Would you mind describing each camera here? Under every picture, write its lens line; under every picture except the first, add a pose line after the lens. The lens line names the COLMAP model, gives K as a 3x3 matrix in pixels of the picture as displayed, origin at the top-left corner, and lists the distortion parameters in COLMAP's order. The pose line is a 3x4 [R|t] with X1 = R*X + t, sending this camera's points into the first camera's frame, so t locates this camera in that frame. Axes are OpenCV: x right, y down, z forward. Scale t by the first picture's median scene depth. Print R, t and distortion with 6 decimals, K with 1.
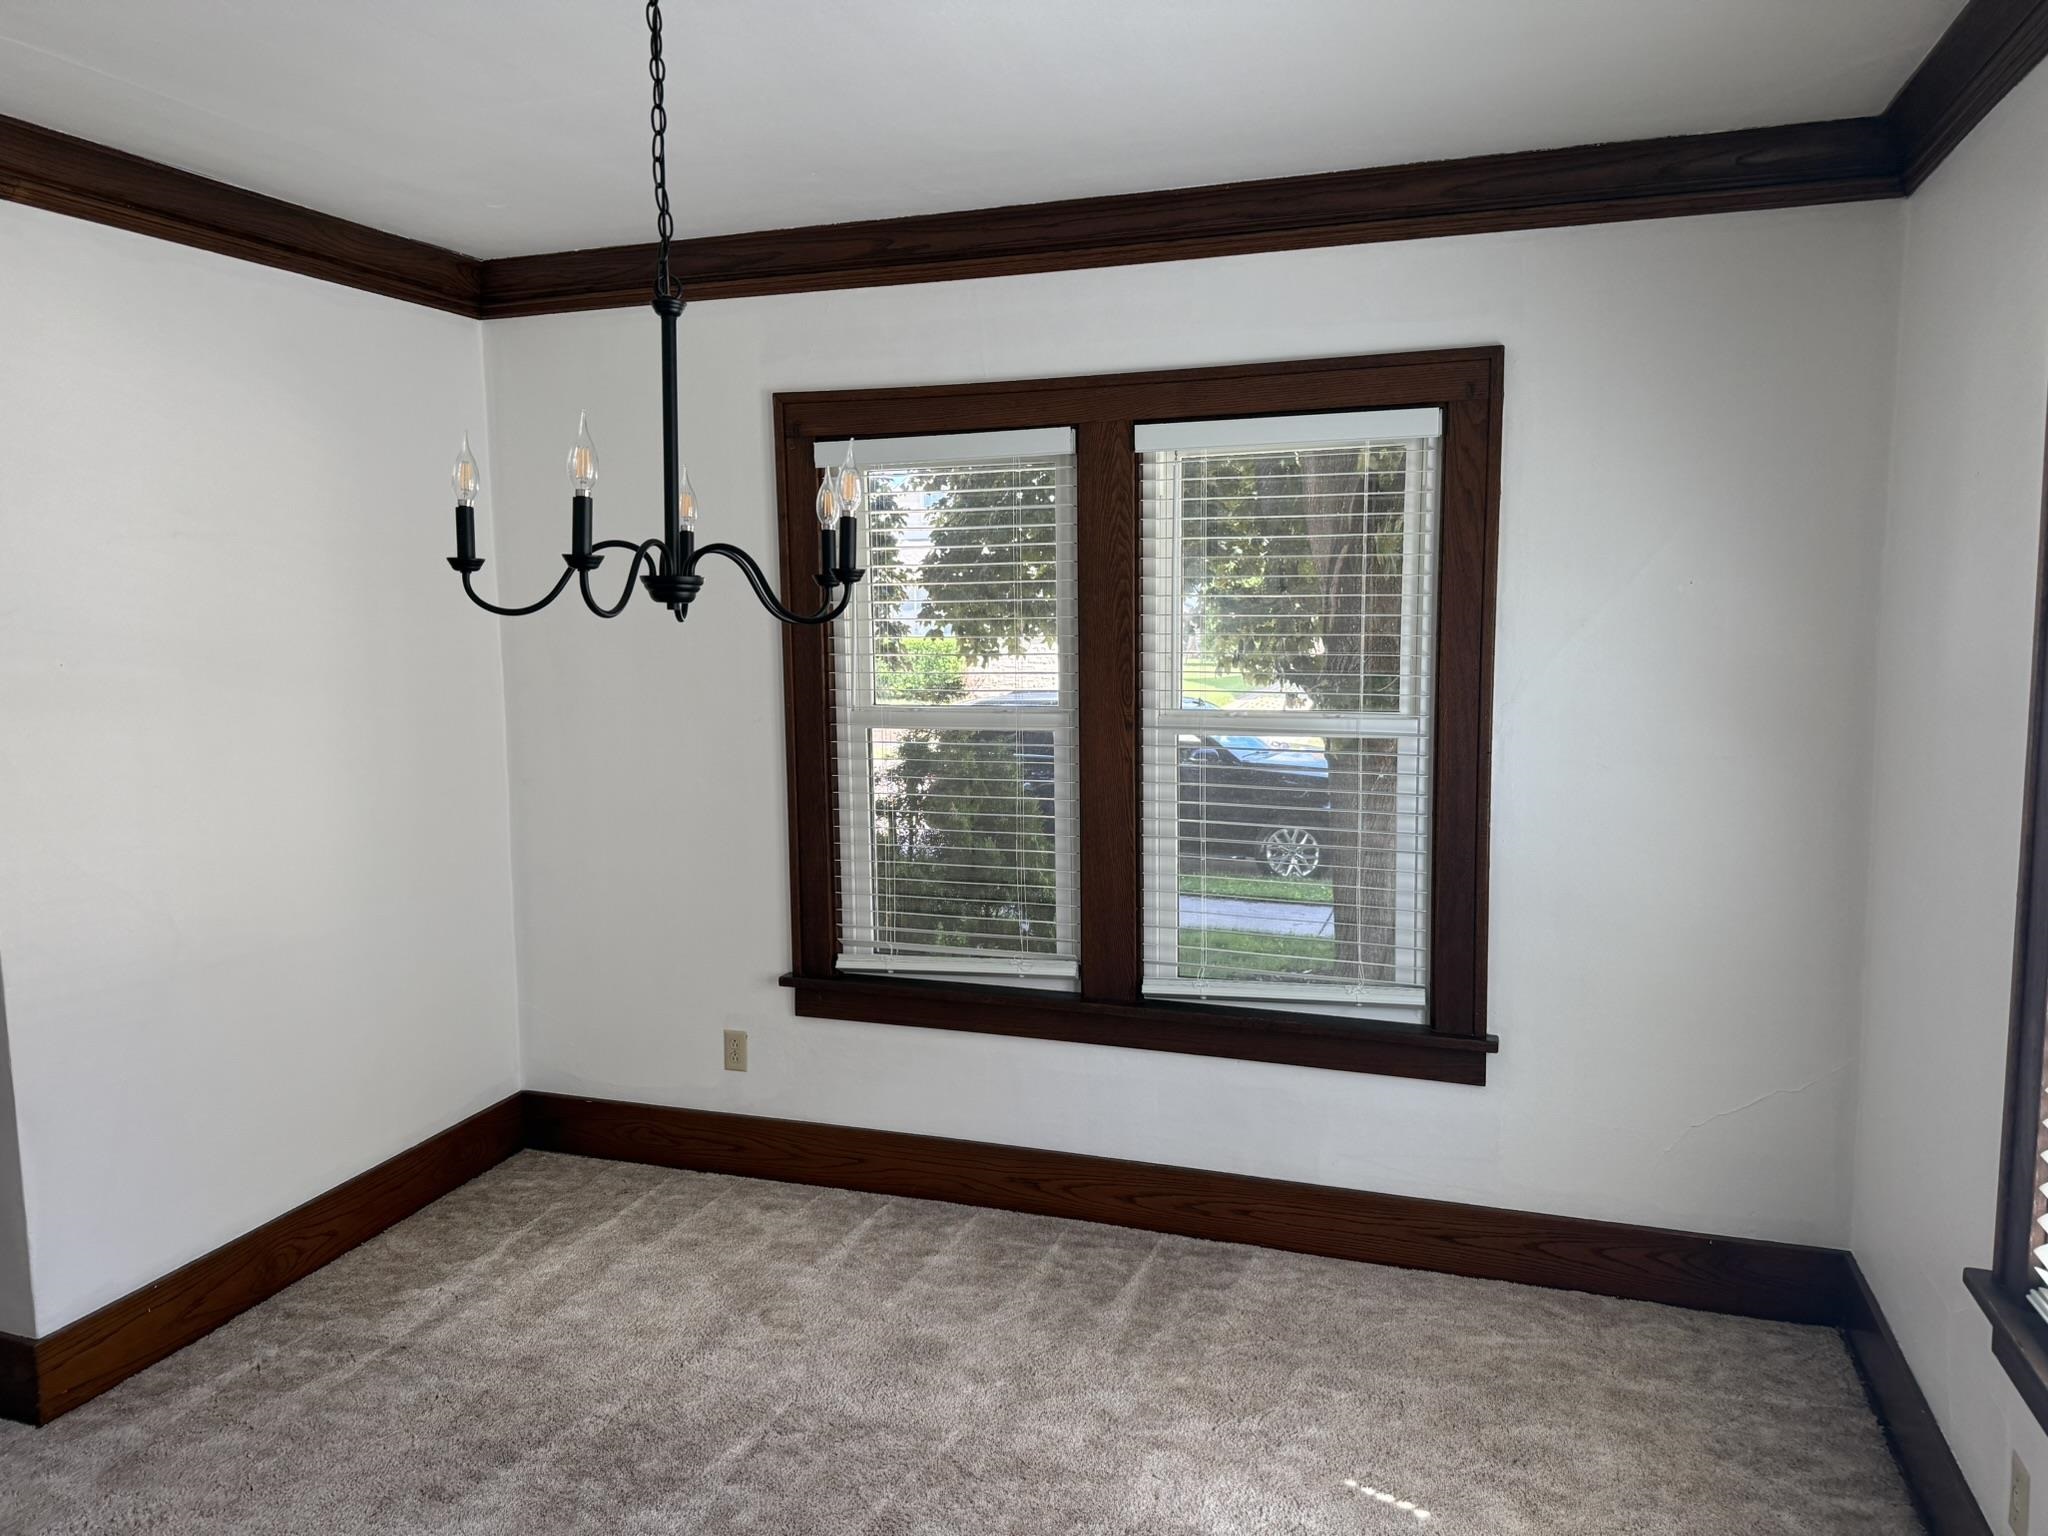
lens RADIAL K [[1453.7, 0, 1018.0], [0, 1453.7, 764.0], [0, 0, 1]] dist [0.038571, -0.059005]
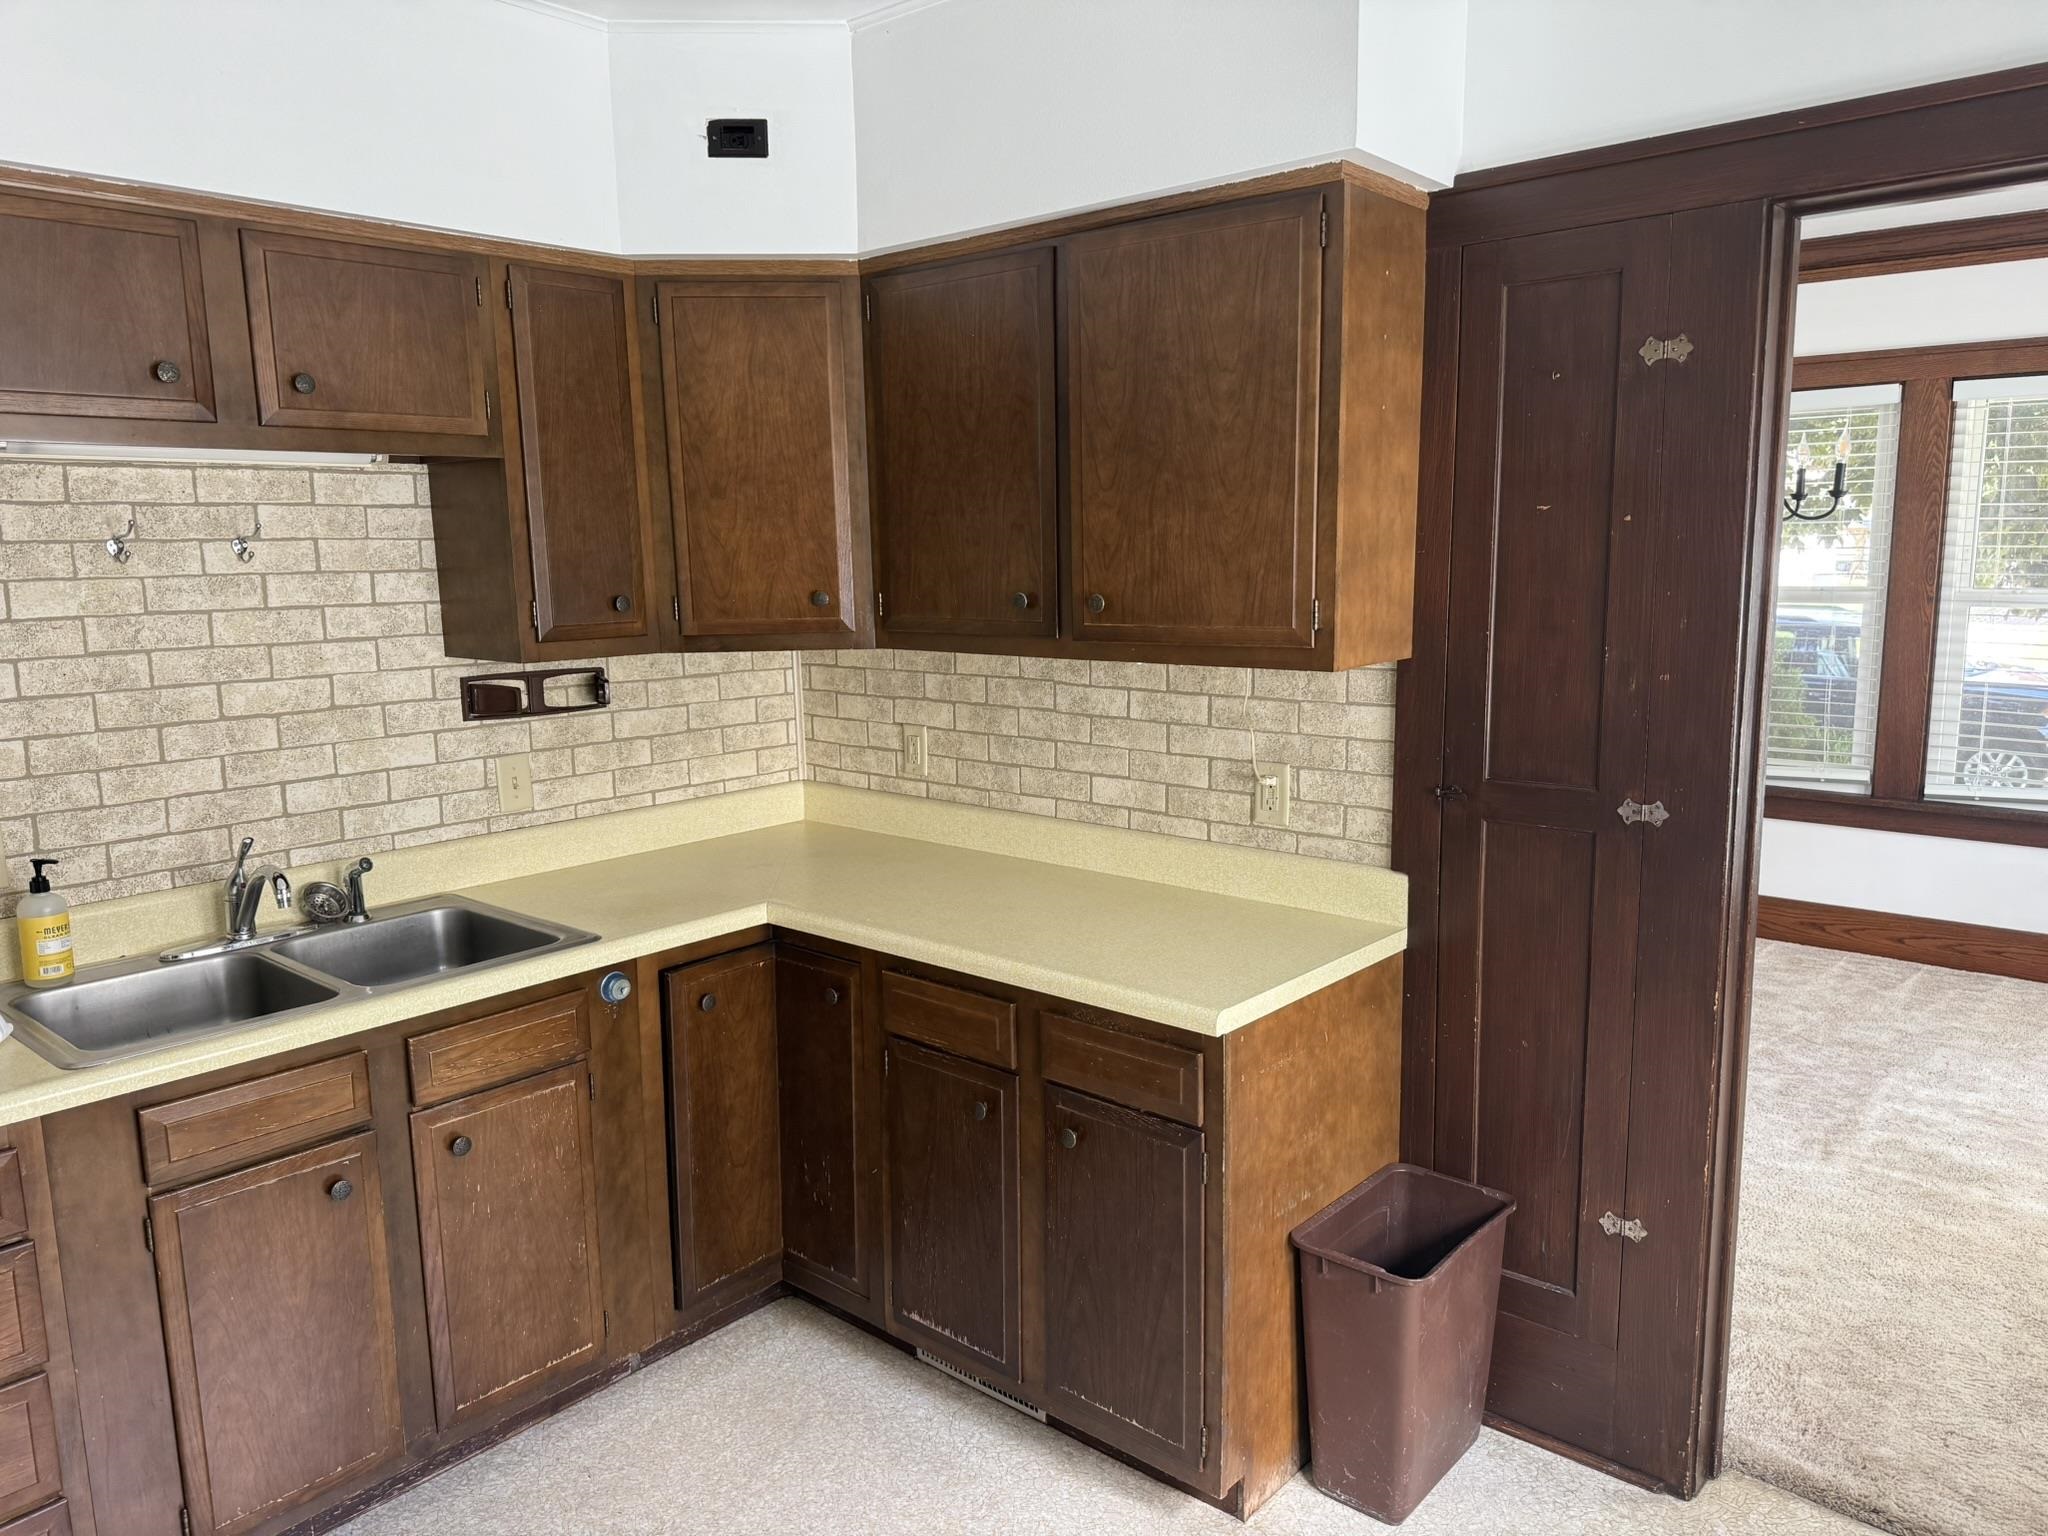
lens RADIAL K [[1453.7, 0, 1027.0], [0, 1453.7, 777.7], [0, 0, 1]] dist [0.038571, -0.059005]
pose [[0.926420, 0.061771, -0.371390, -0.196060], [-0.040677, 0.997097, 0.064373, 0.090074], [0.374288, -0.044529, 0.926243, -0.634207]]
